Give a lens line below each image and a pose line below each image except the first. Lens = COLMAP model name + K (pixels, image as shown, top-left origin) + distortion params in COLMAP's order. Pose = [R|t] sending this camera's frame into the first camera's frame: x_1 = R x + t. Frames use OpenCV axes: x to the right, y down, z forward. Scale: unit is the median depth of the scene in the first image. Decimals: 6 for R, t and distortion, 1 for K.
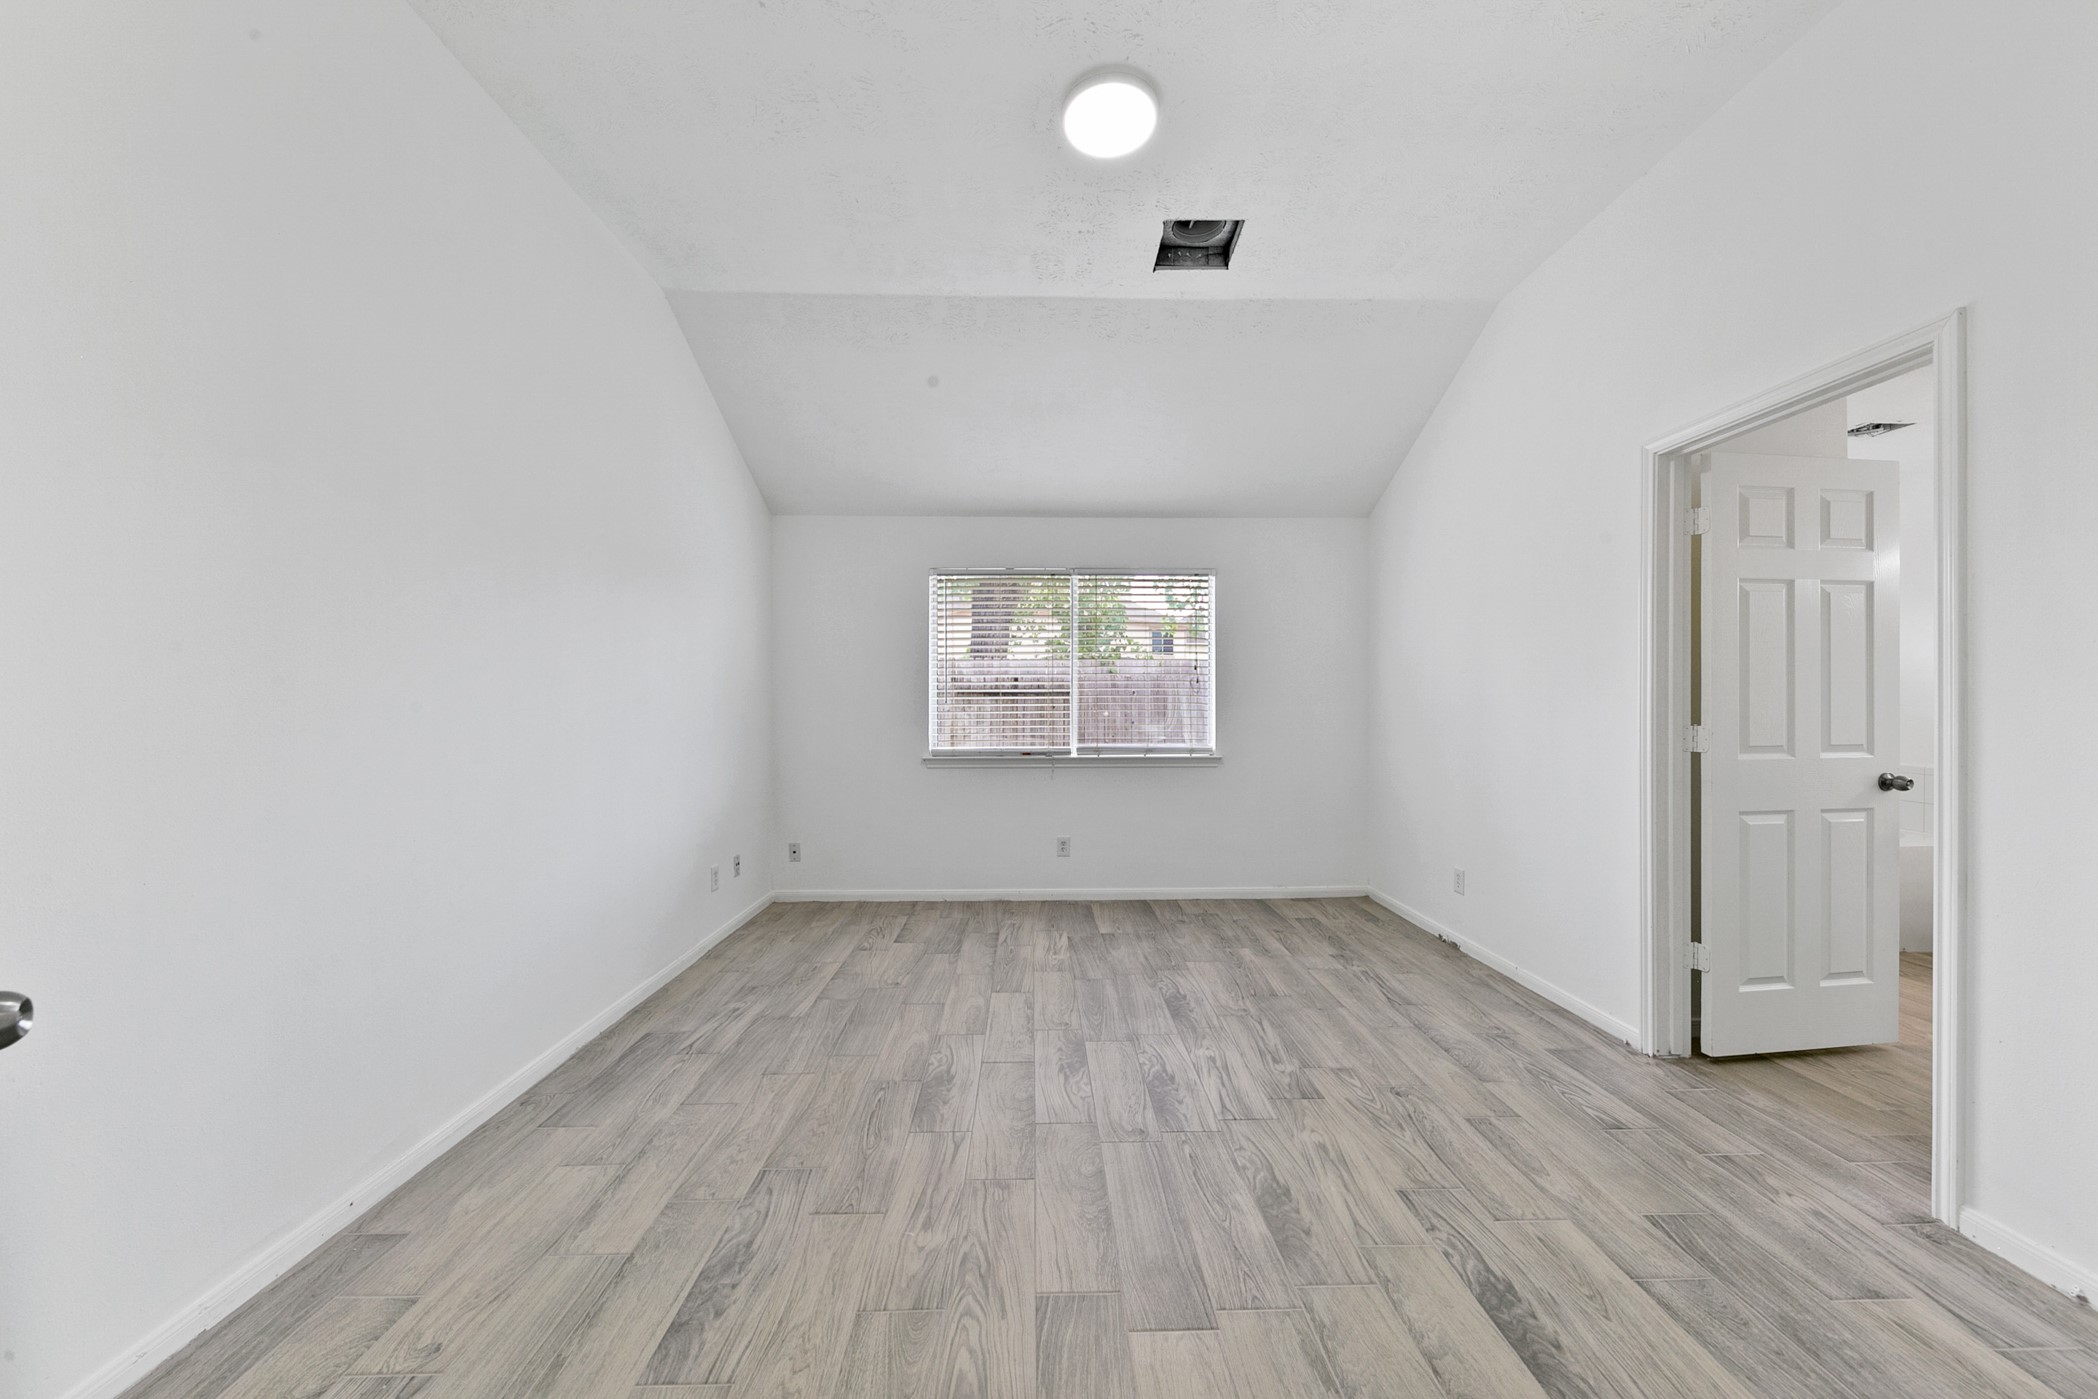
lens RADIAL K [[722.7, 0, 1051.6], [0, 722.7, 704.2], [0, 0, 1]] dist [0.012760, -0.005182]
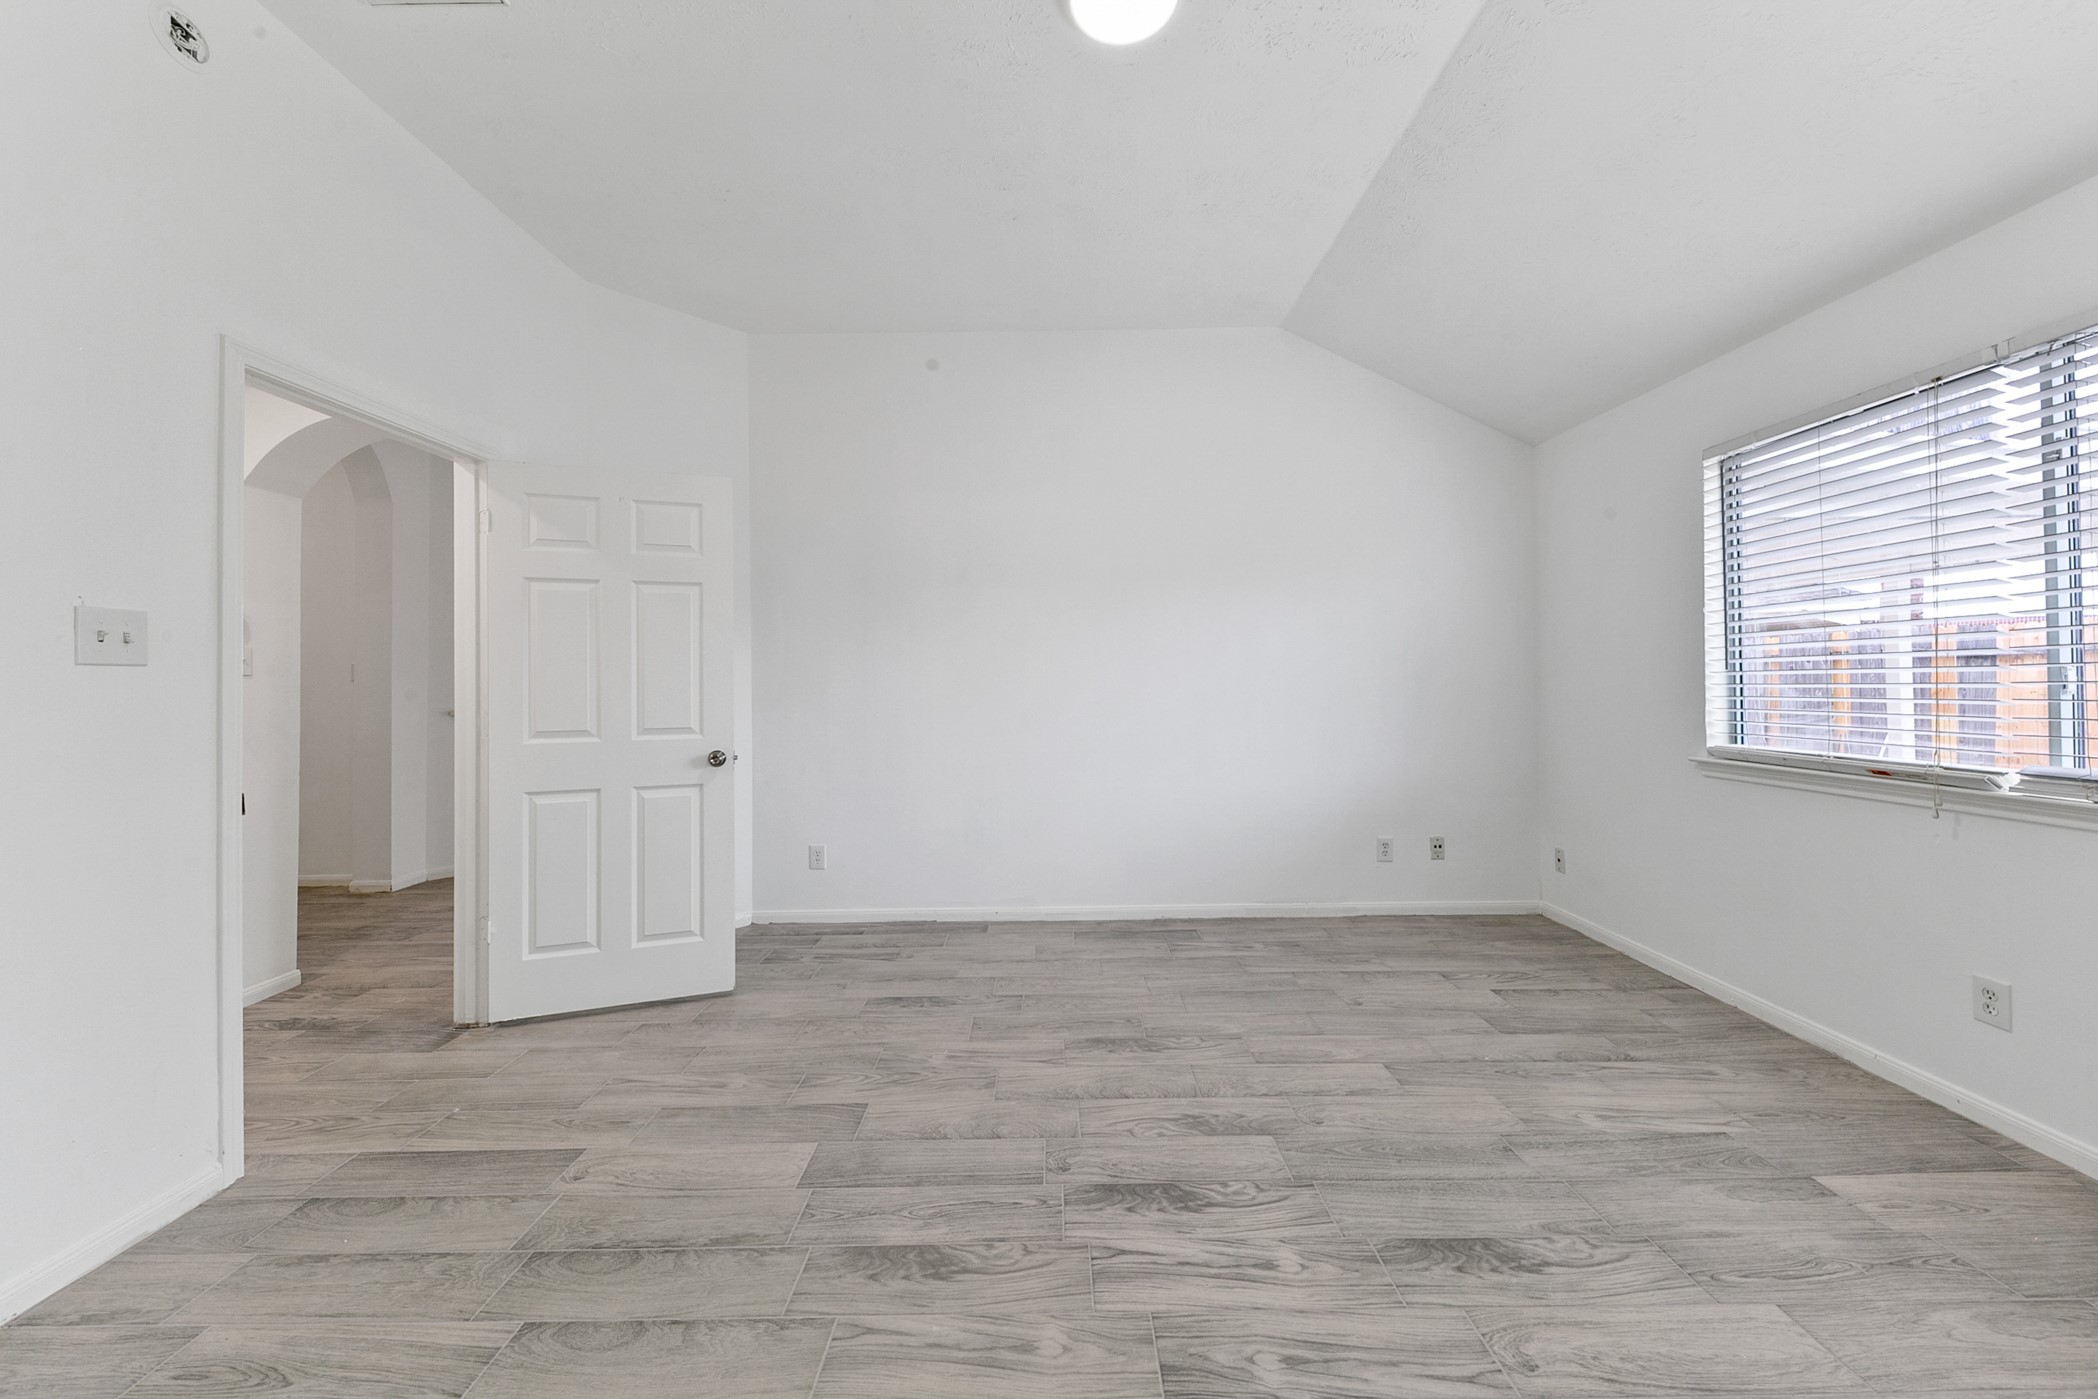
lens RADIAL K [[729.4, 0, 1047.4], [0, 729.4, 703.4], [0, 0, 1]] dist [0.016369, -0.006880]
pose [[-0.023703, 0.031070, -0.999236, 0.829810], [0.015782, 0.999404, 0.030700, -0.000995], [0.999594, -0.015043, -0.024179, 0.843789]]
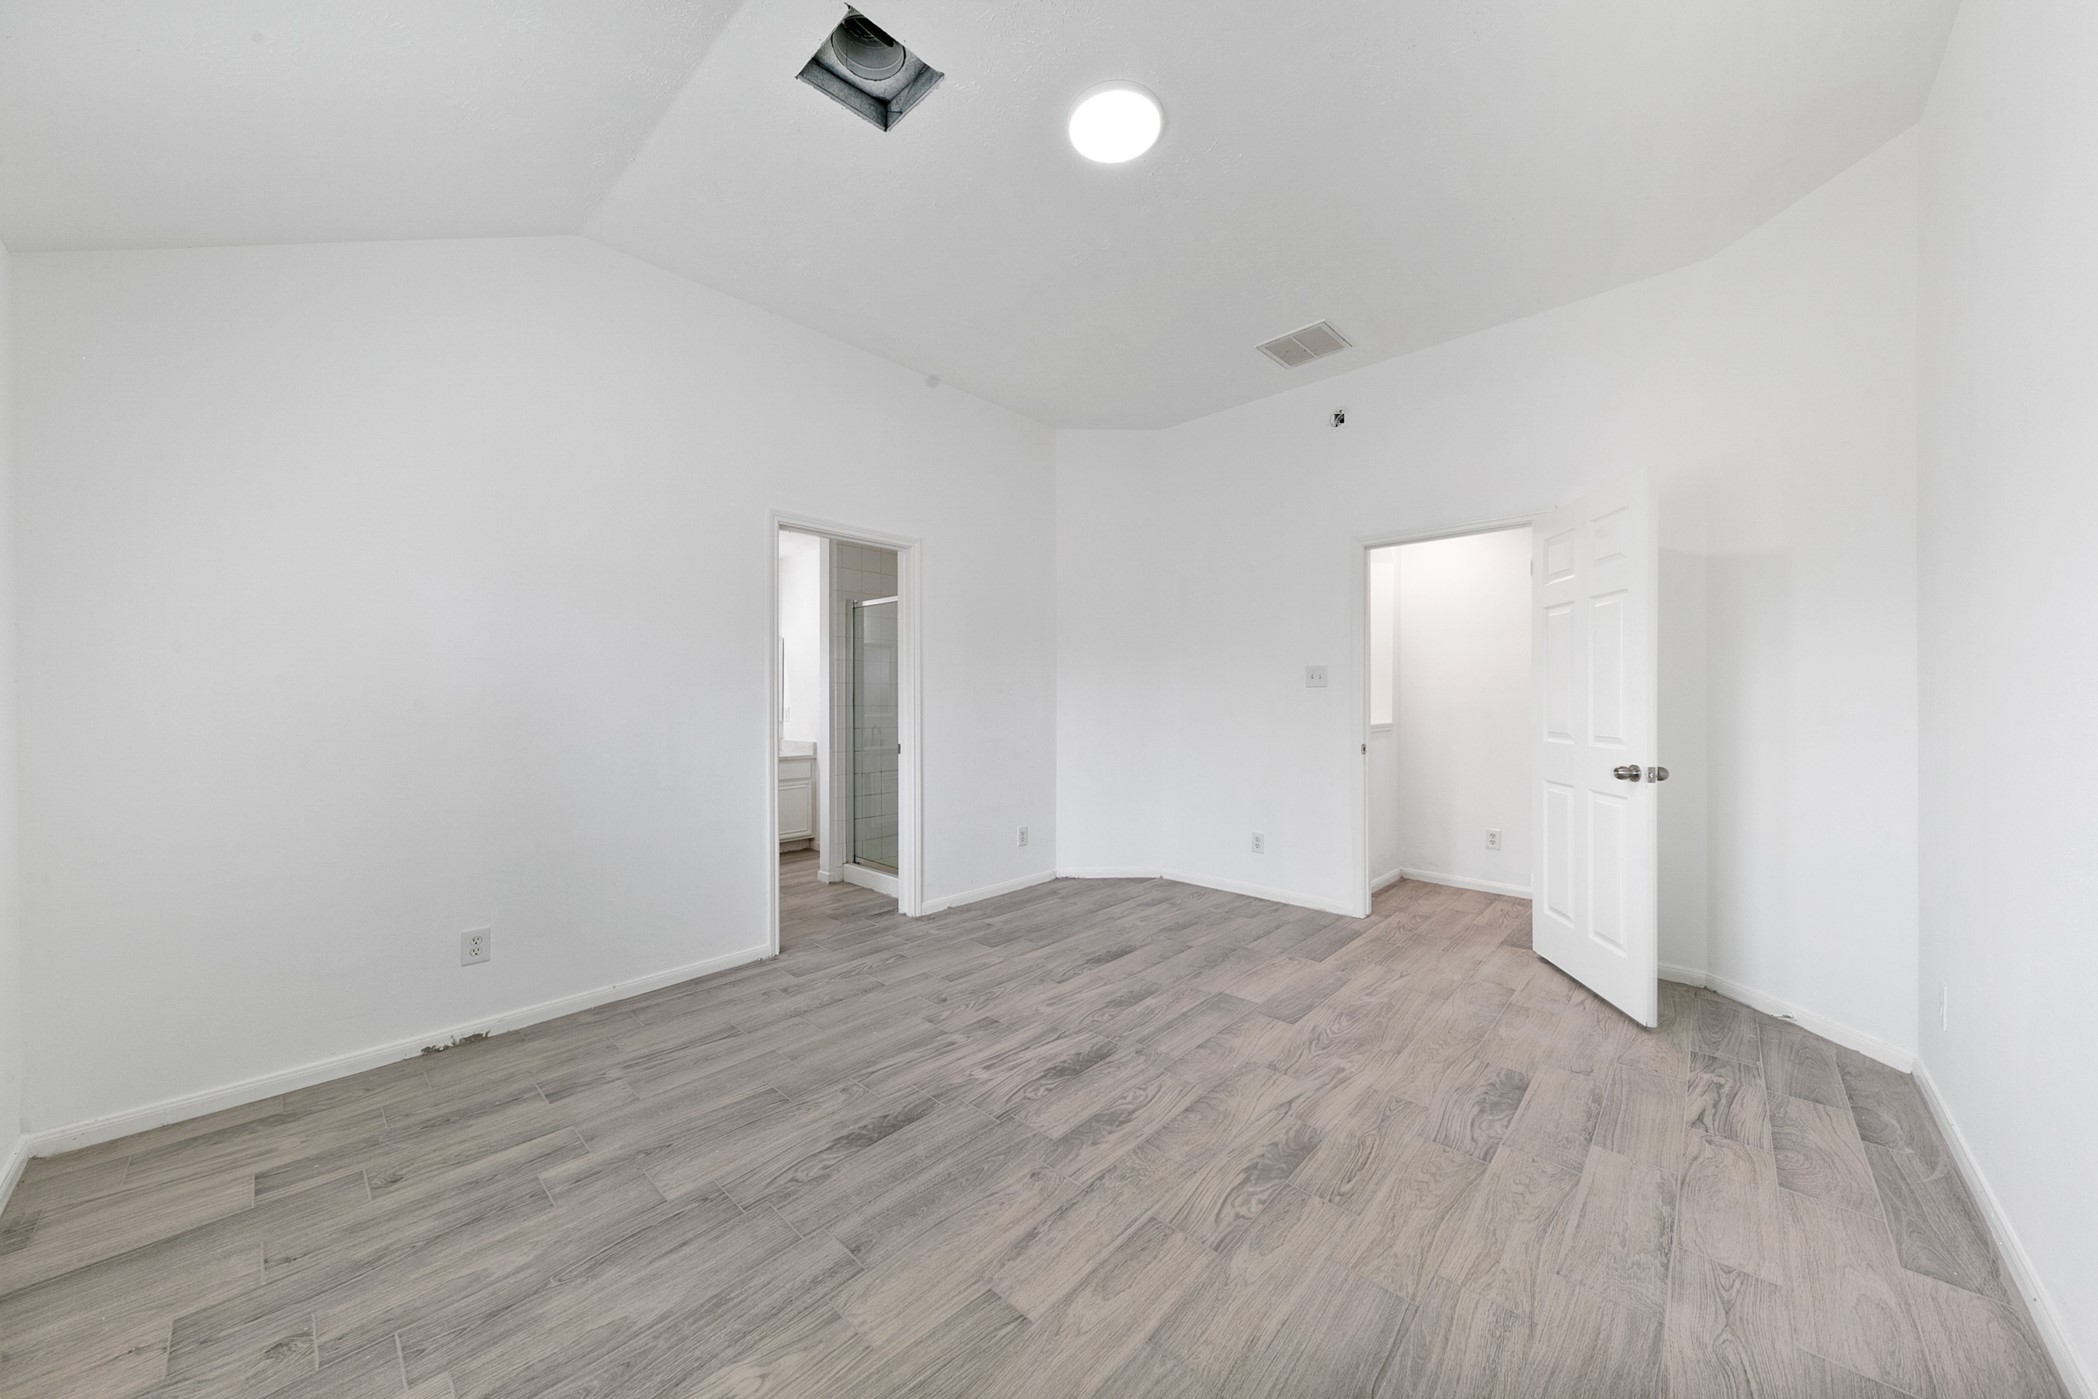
lens RADIAL K [[722.7, 0, 1051.6], [0, 722.7, 704.2], [0, 0, 1]] dist [0.012760, -0.005182]
pose [[-0.718508, 0.000028, 0.695519, -0.510381], [0.002719, 0.999992, 0.002768, 0.006173], [-0.695514, 0.003880, -0.718502, 1.641039]]
